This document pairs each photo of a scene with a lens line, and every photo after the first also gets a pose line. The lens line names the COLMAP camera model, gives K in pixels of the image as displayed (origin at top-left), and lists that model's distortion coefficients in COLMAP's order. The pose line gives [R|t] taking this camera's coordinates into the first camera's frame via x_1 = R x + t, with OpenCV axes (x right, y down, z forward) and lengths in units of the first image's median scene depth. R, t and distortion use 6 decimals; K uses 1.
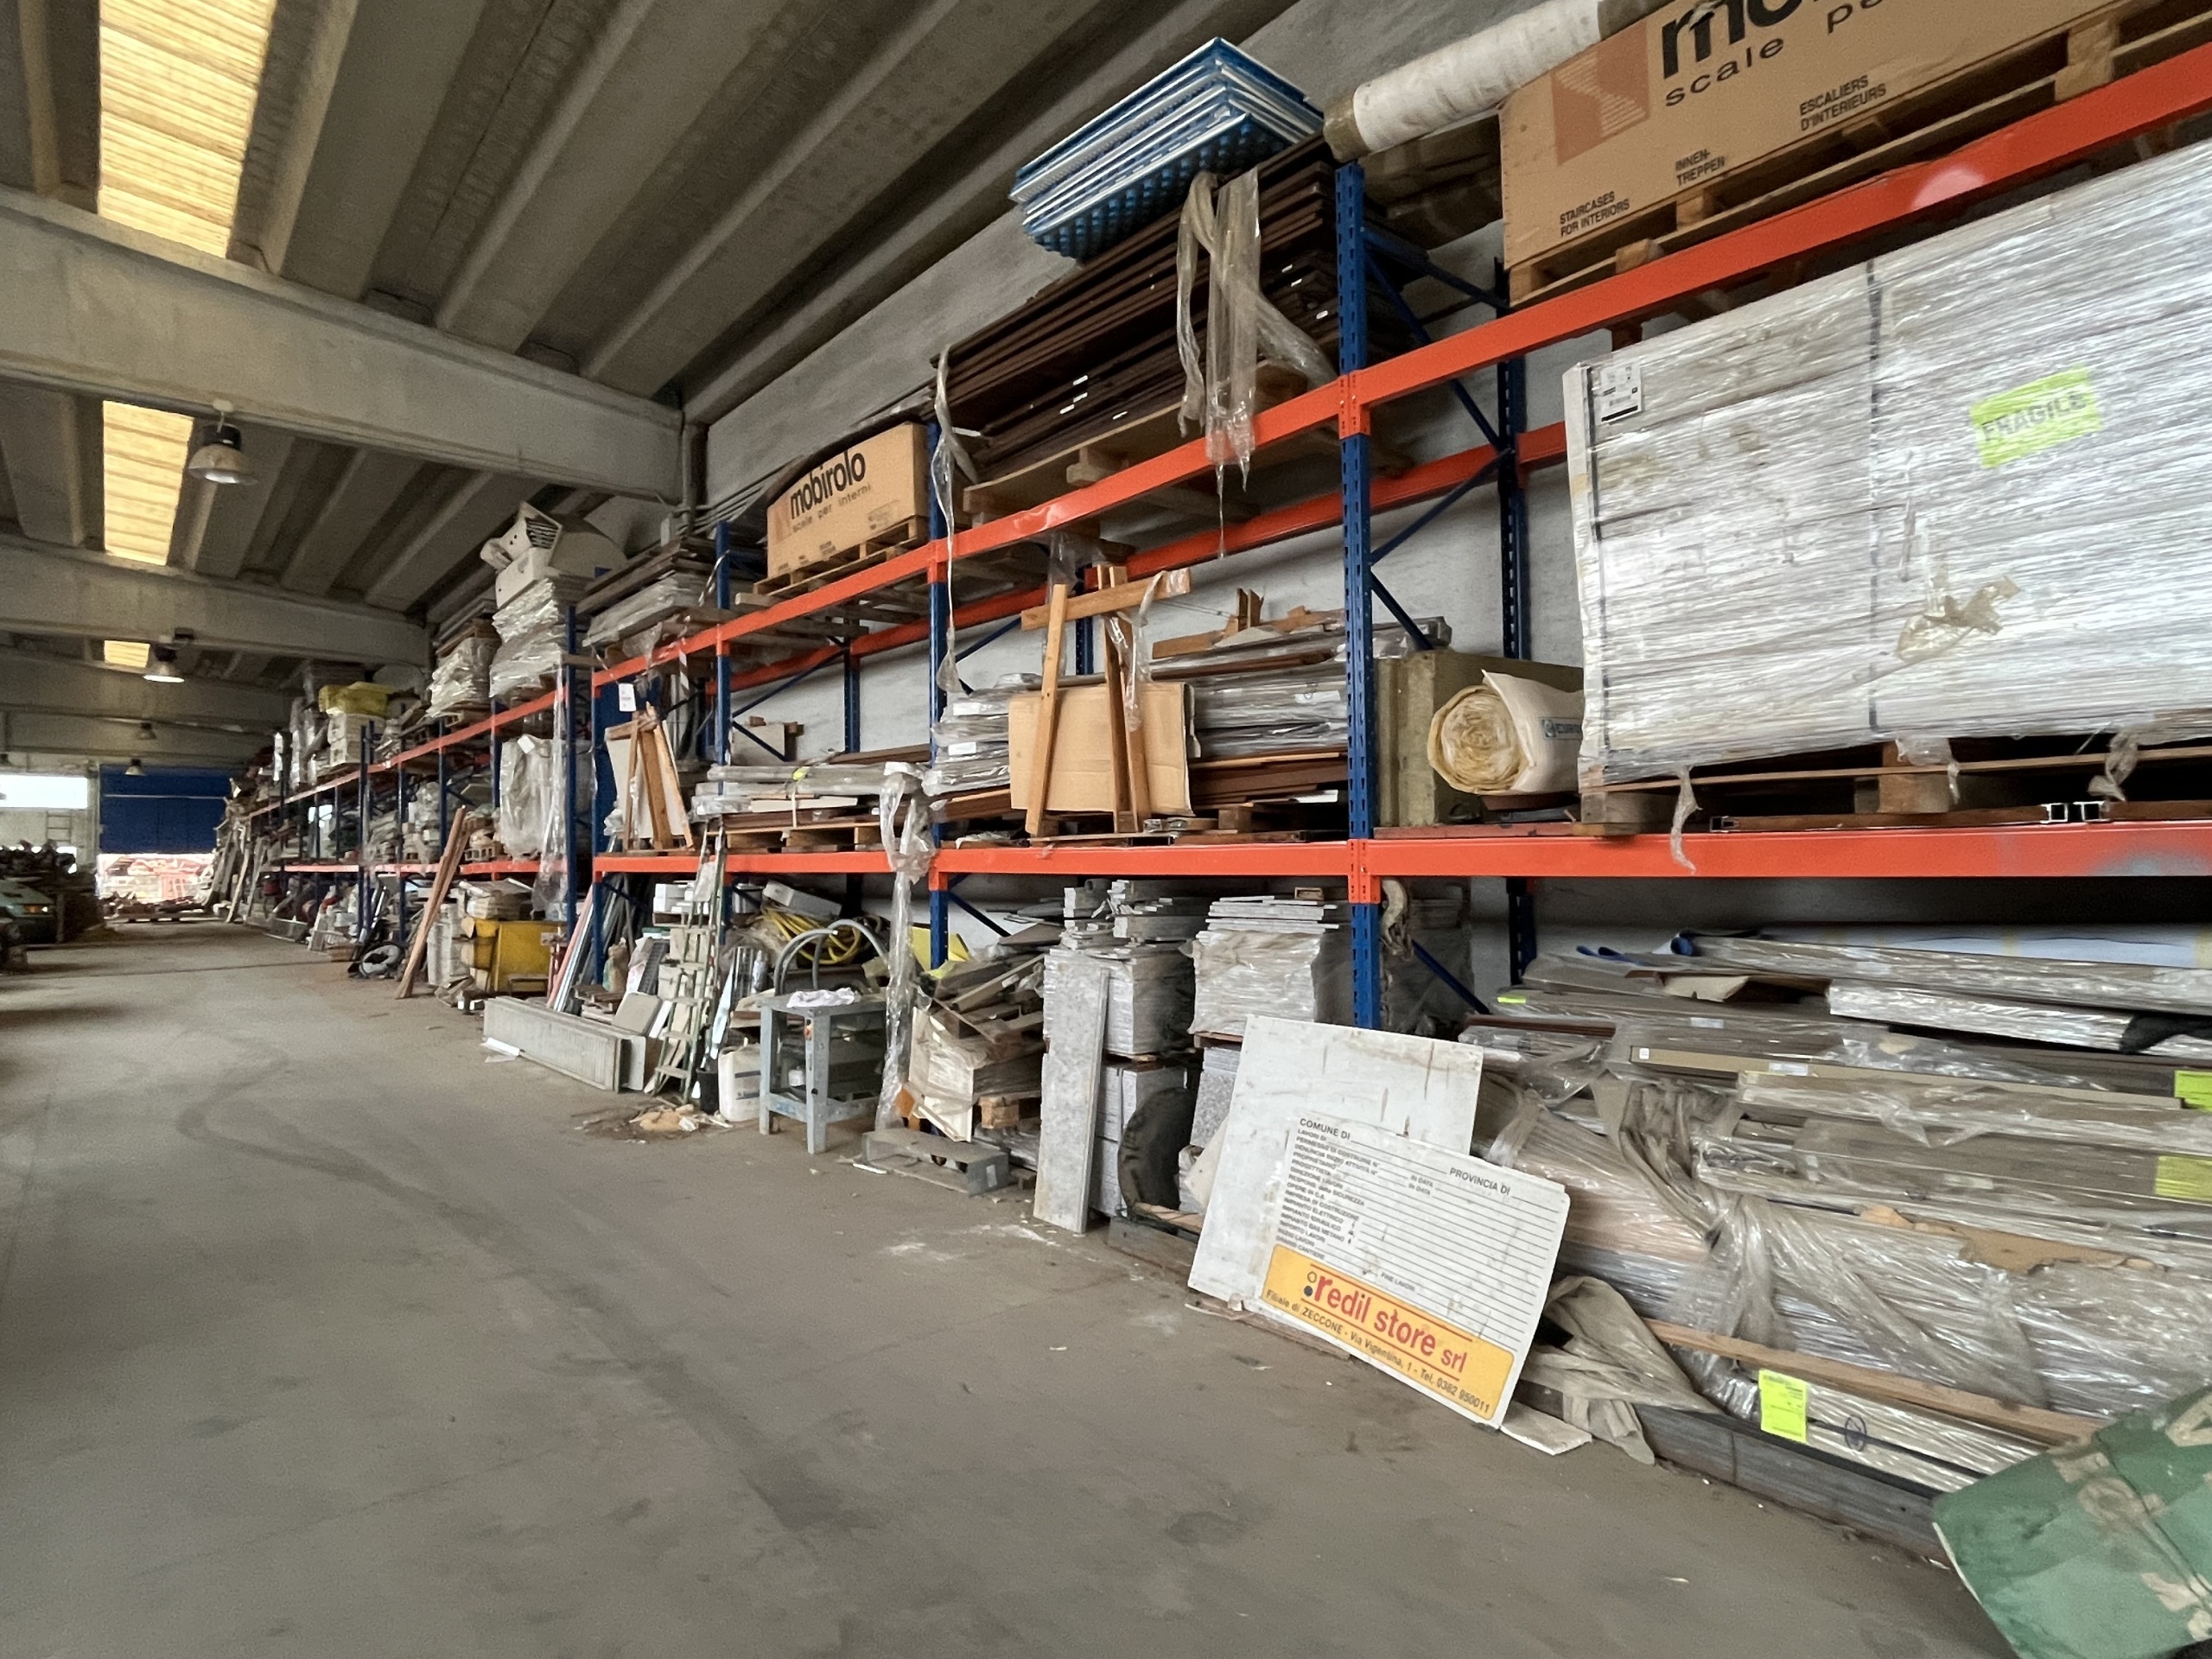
lens RADIAL K [[1177.5, 0, 1105.4], [0, 1177.5, 828.0], [0, 0, 1]] dist [0.004870, -0.002479]
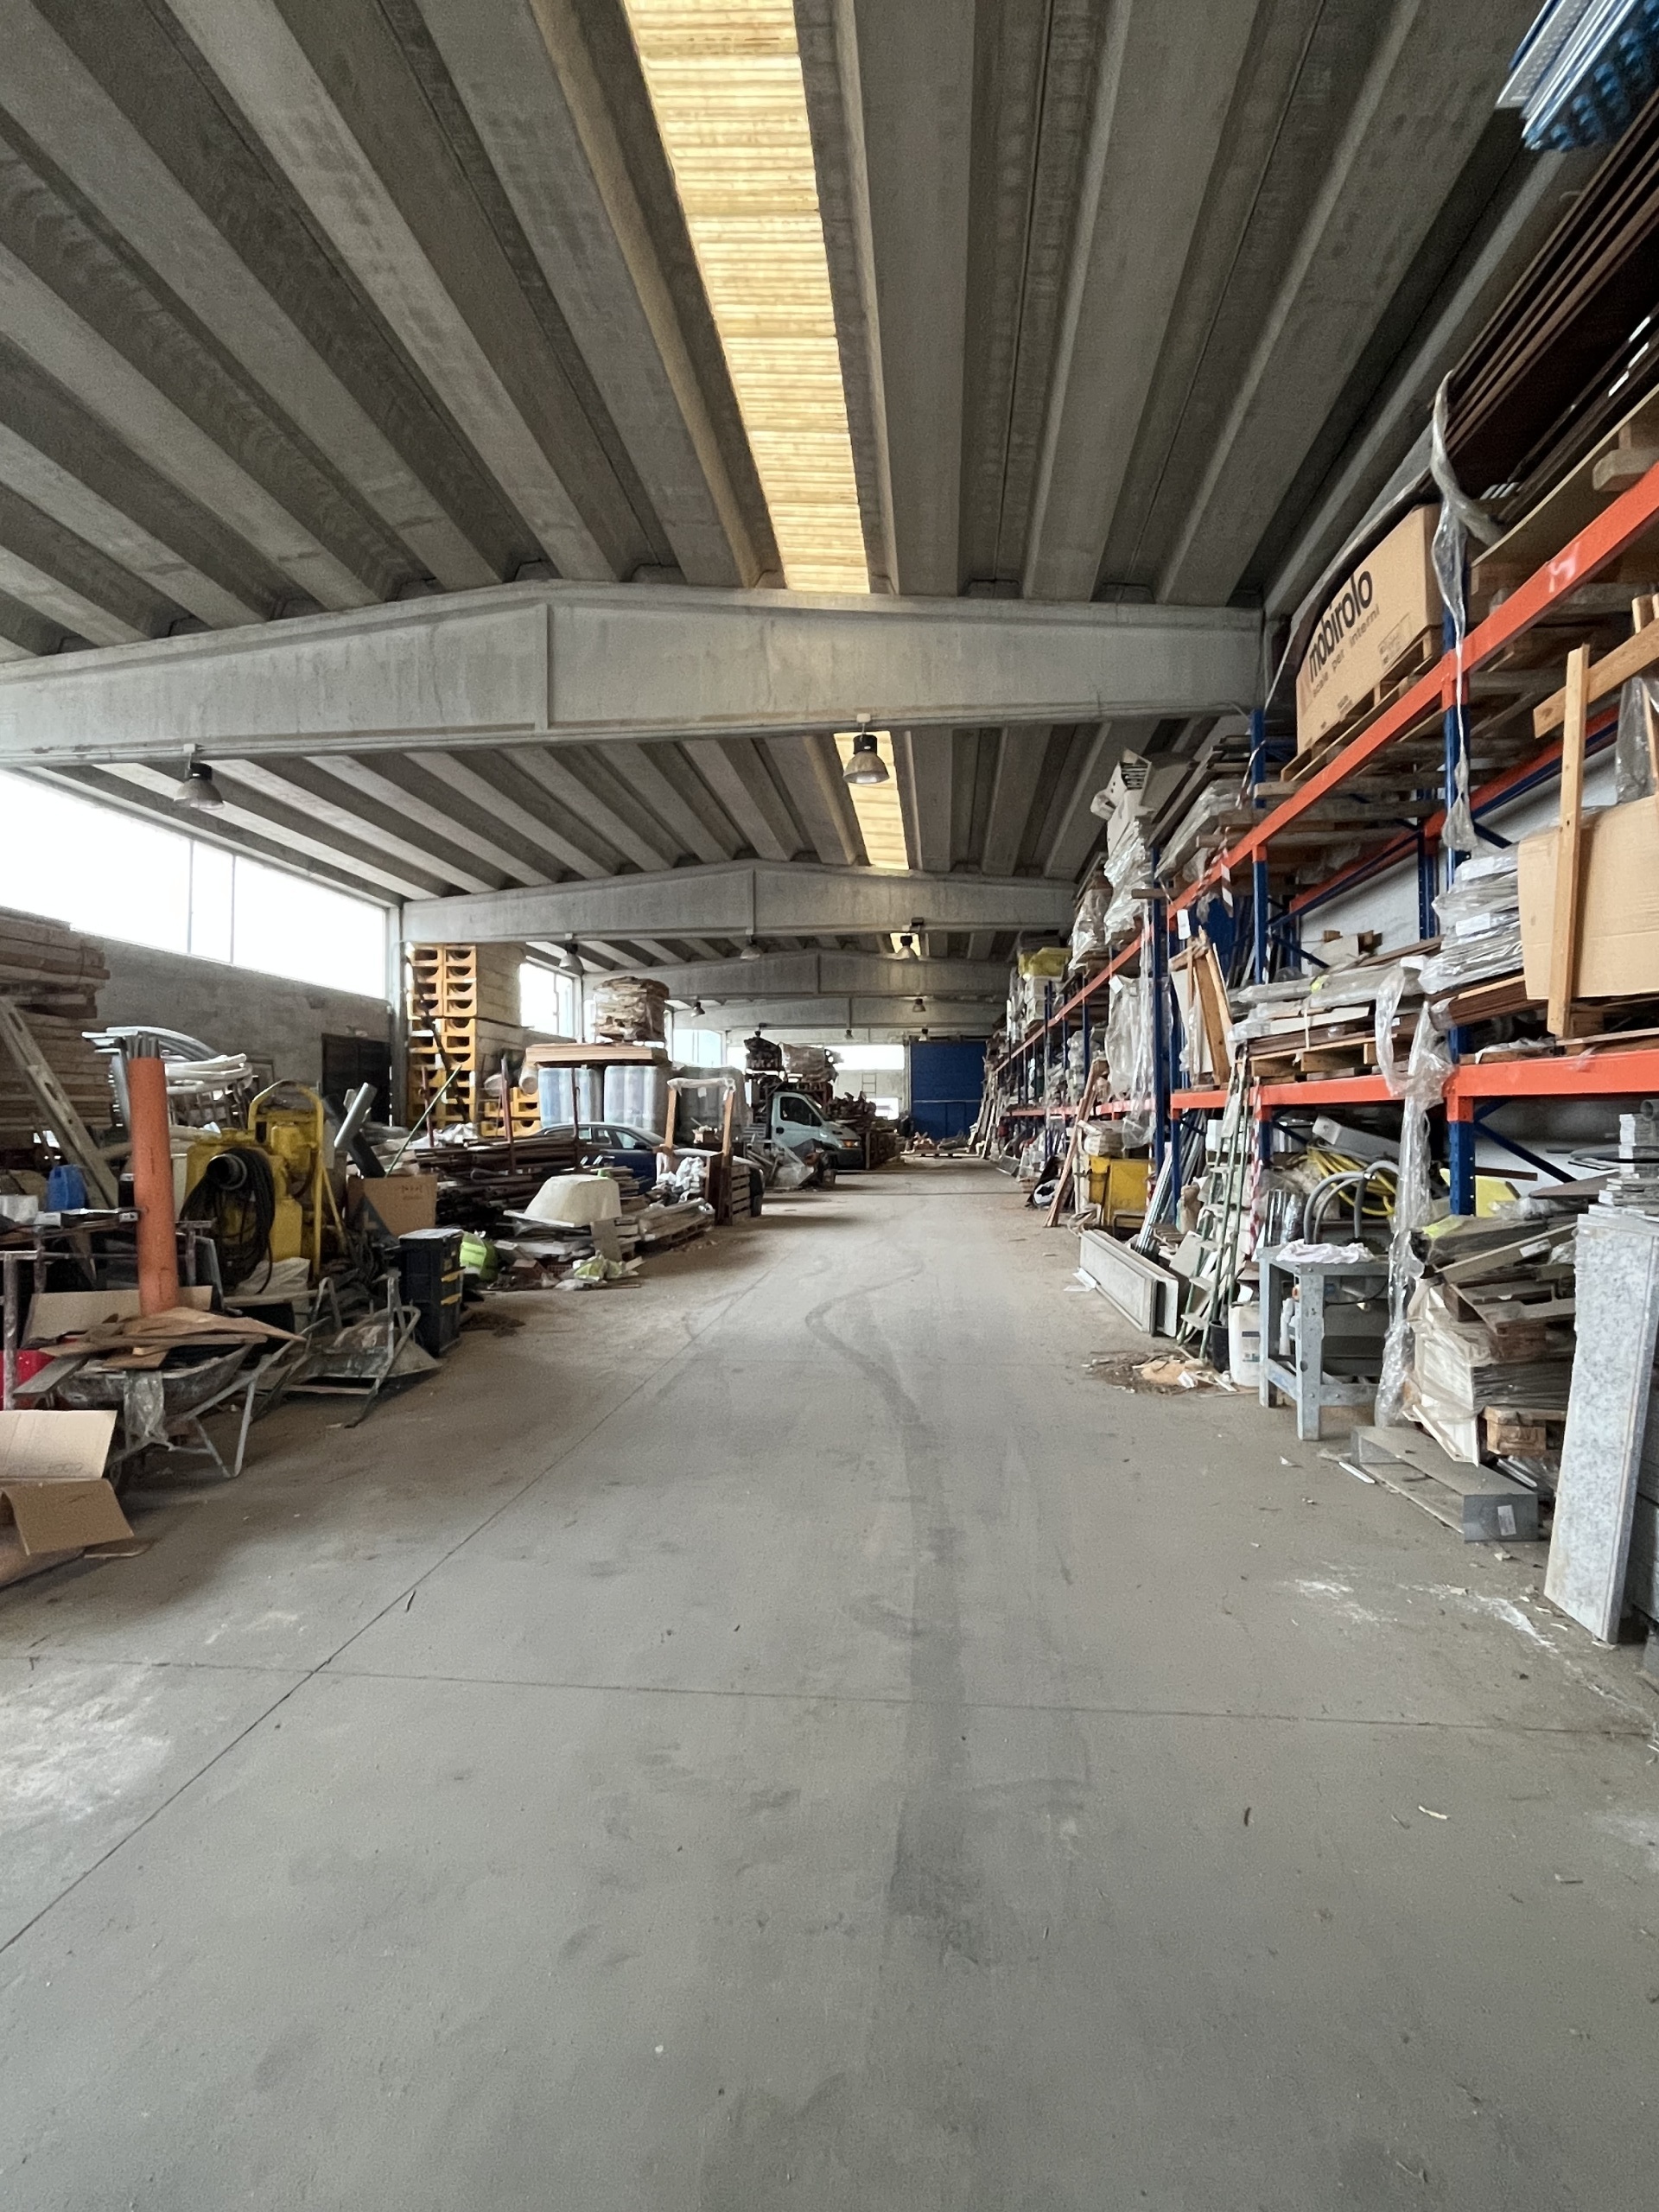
lens RADIAL K [[1177.5, 0, 829.8], [0, 1177.5, 1107.0], [0, 0, 1]] dist [0.004870, -0.002479]
pose [[0.694767, -0.005649, -0.719213, 0.102626], [0.023947, 0.999596, 0.015283, 0.019946], [0.718836, -0.027841, 0.694621, 0.169699]]
